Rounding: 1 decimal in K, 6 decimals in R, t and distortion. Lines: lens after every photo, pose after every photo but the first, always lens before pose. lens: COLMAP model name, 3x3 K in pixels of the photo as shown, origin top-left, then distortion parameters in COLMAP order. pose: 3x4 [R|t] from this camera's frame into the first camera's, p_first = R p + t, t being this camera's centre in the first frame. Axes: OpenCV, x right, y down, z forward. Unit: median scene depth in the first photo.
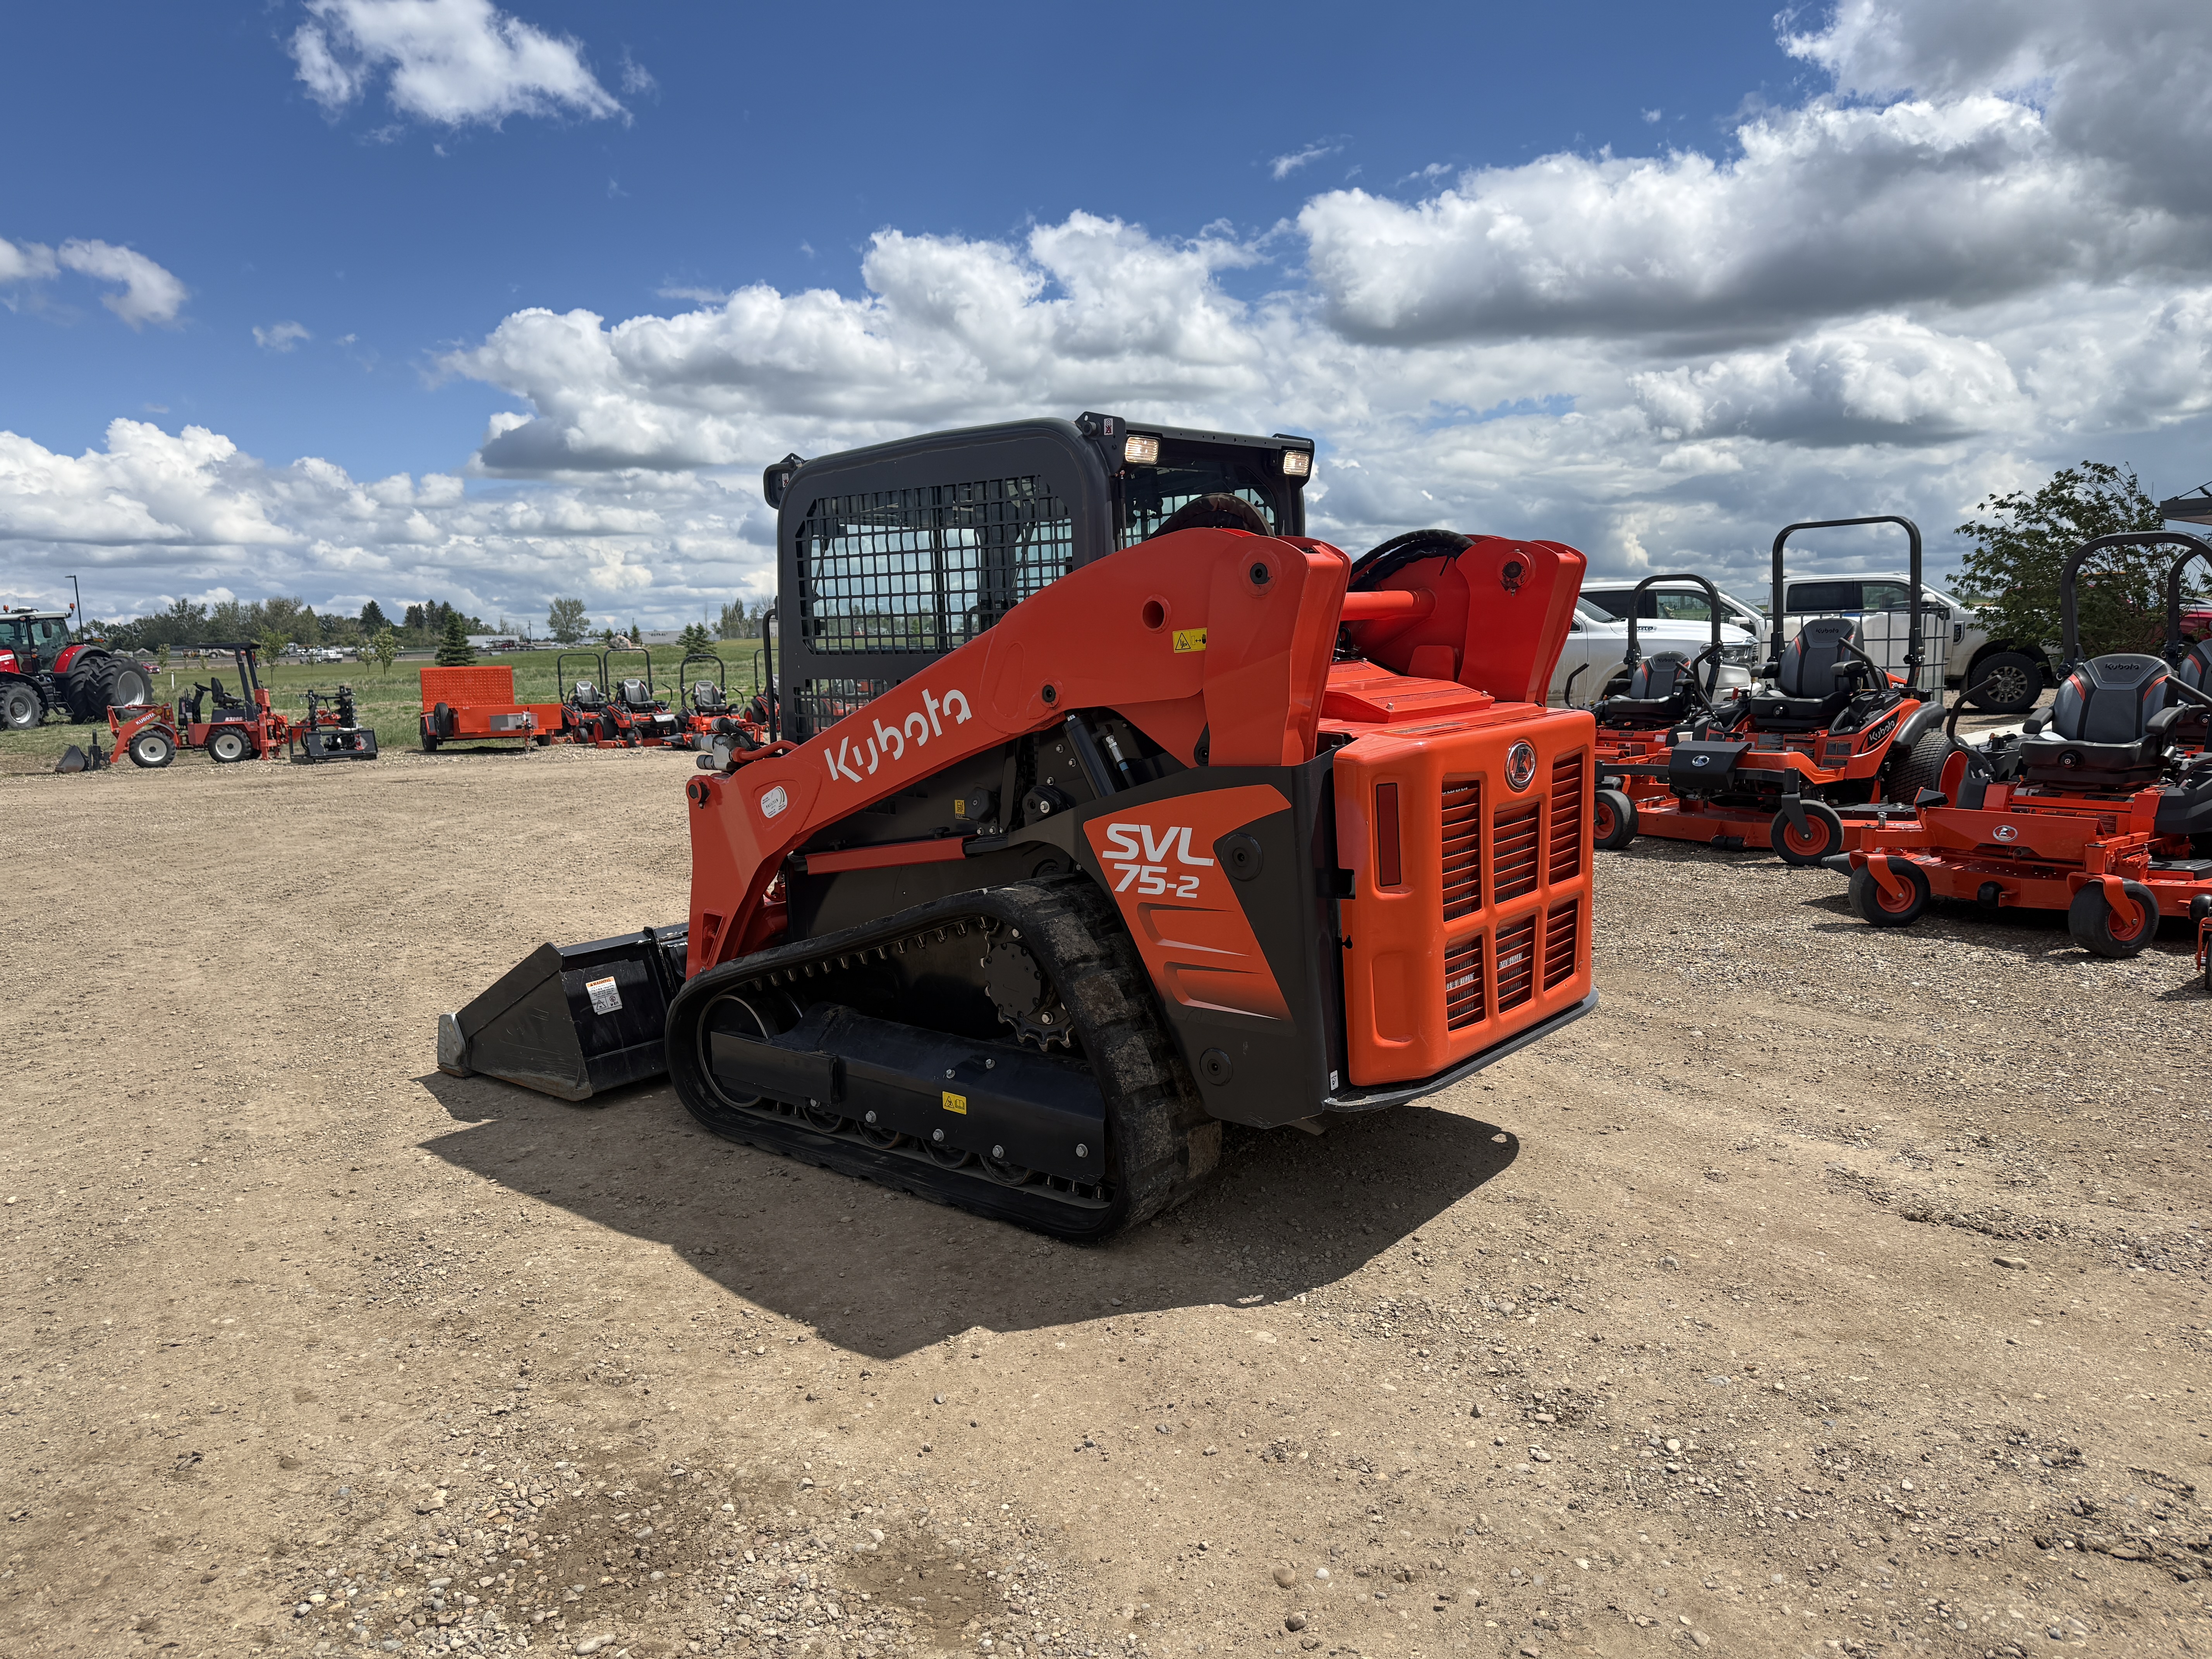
lens RADIAL K [[1563.9, 0, 1106.0], [0, 1563.9, 829.5], [0, 0, 1]] dist [-0.003007, -0.003221]
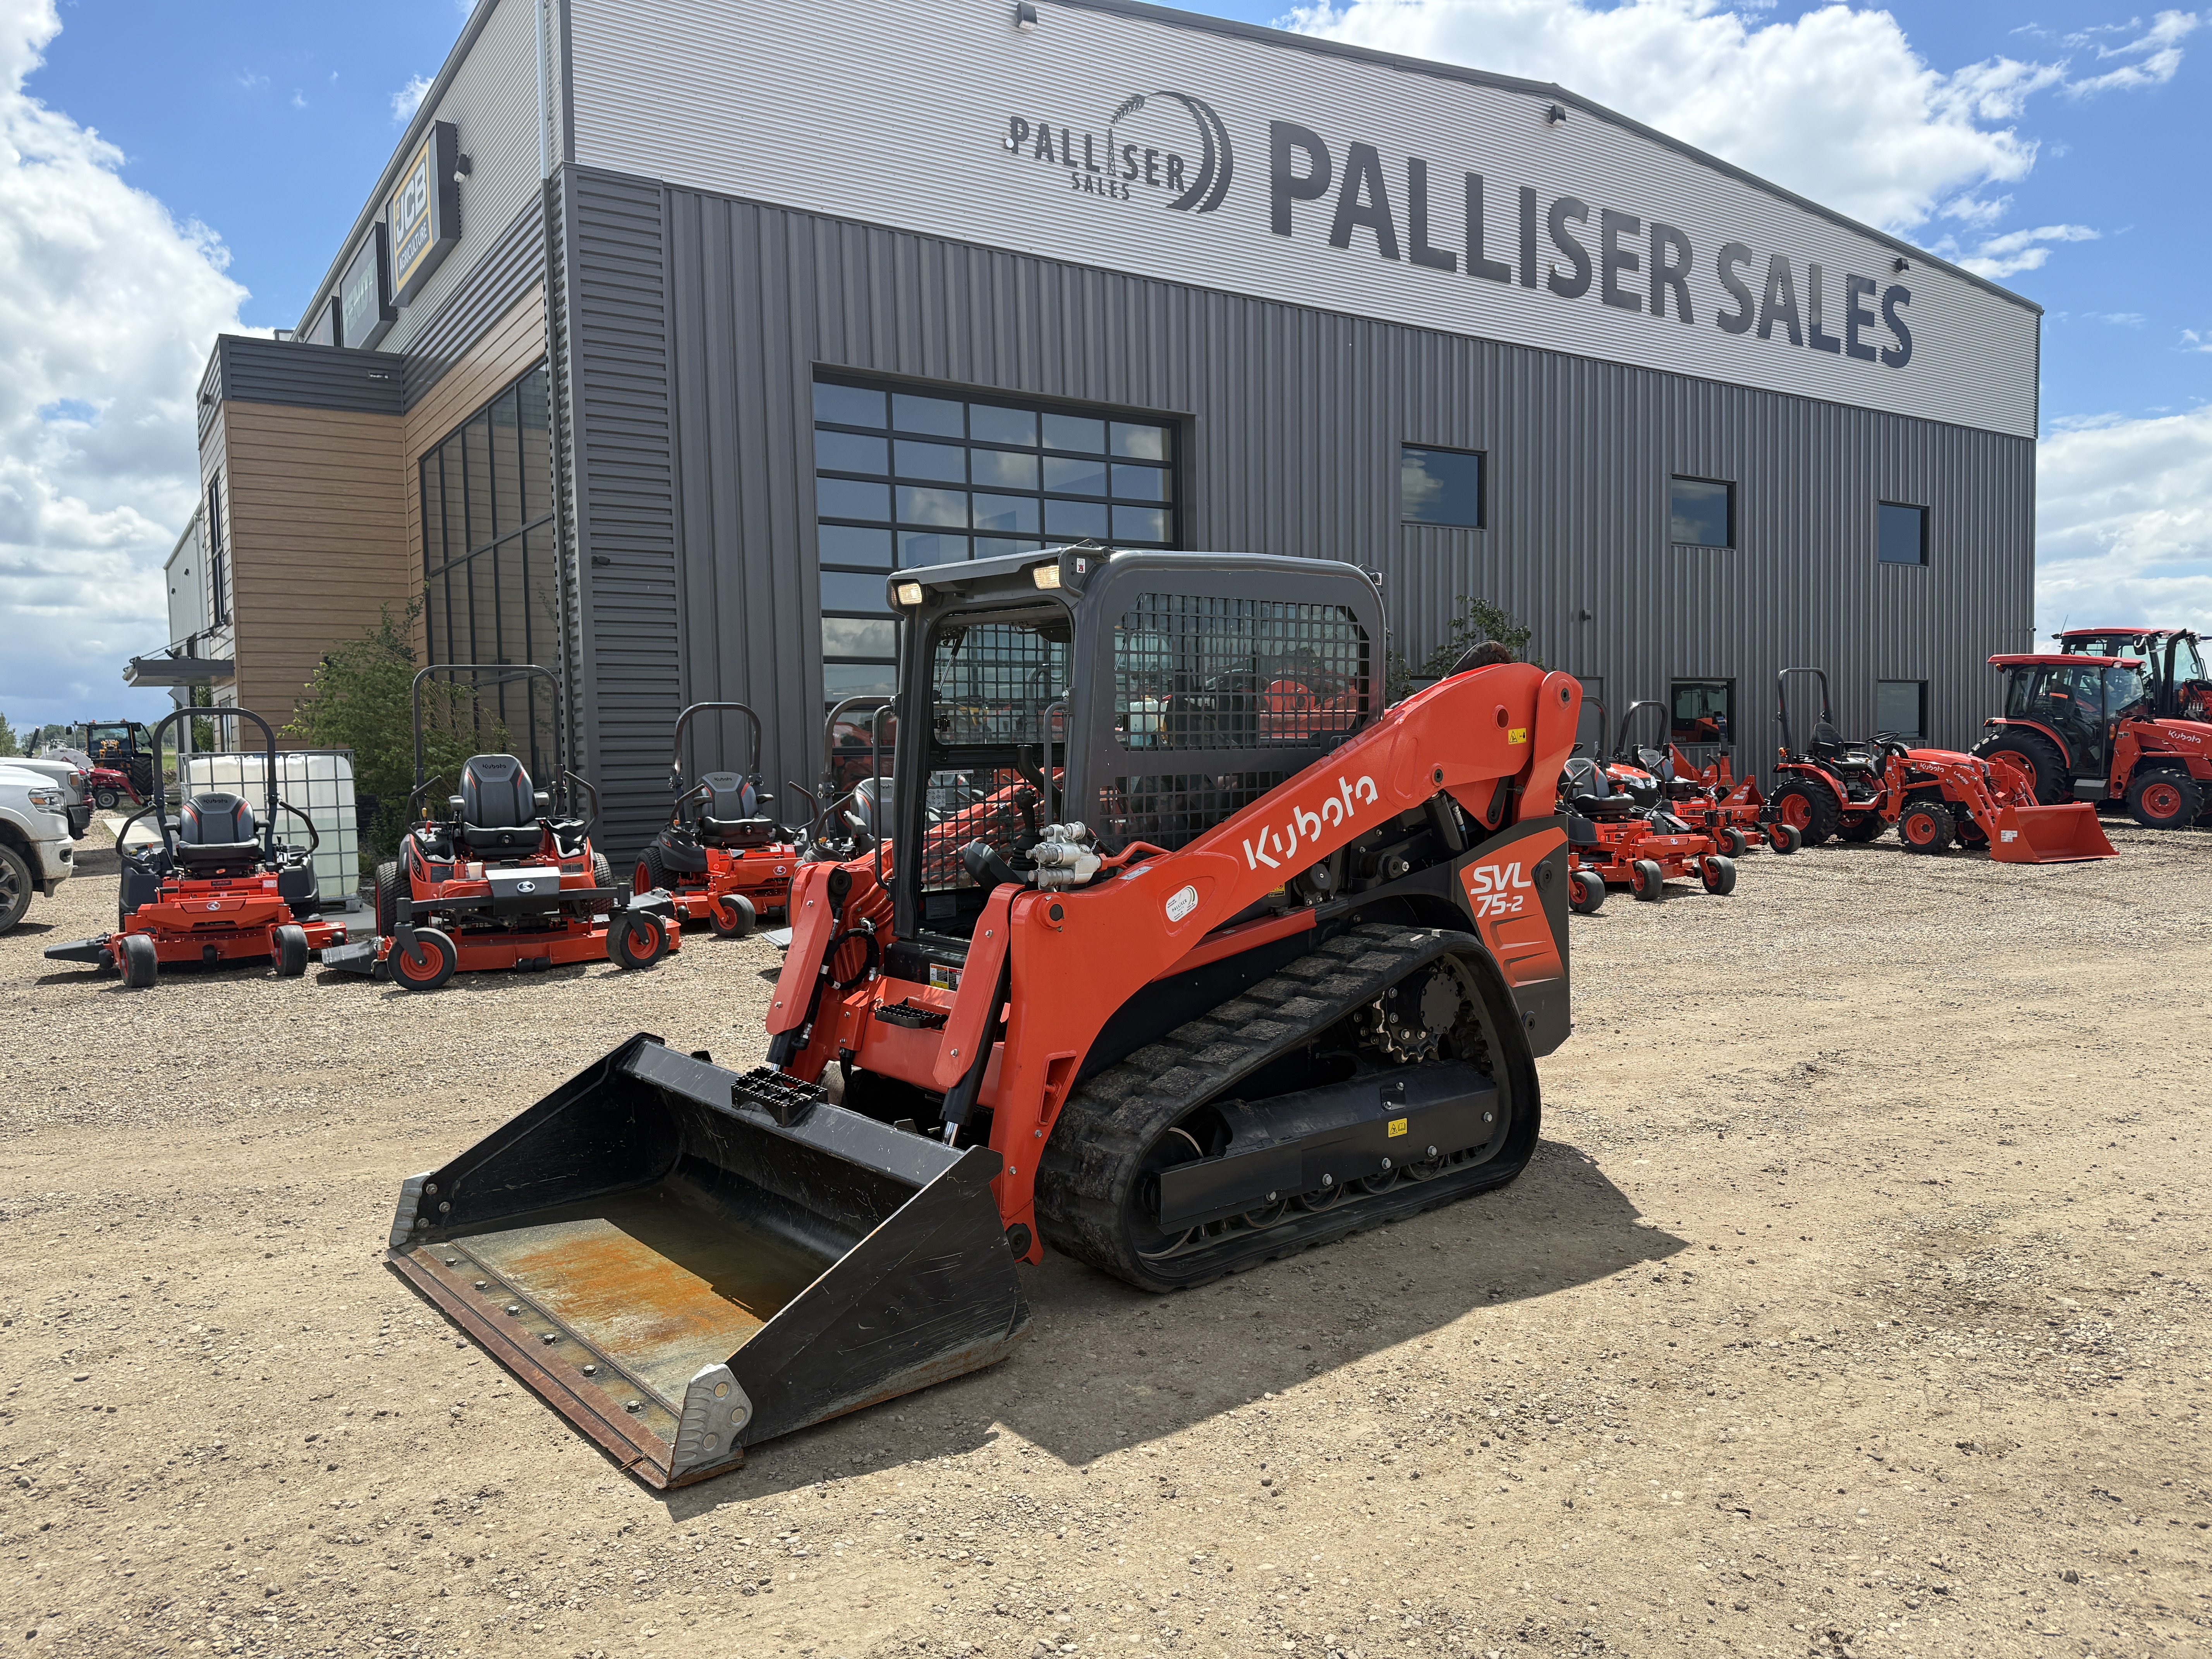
lens RADIAL K [[1494.4, 0, 1106.0], [0, 1494.4, 829.5], [0, 0, 1]] dist [0.001442, -0.000072]
pose [[0.204143, -0.014909, 0.978828, -1.290749], [0.154778, 0.987799, -0.017234, -0.062160], [-0.966628, 0.155019, 0.203960, 0.996530]]
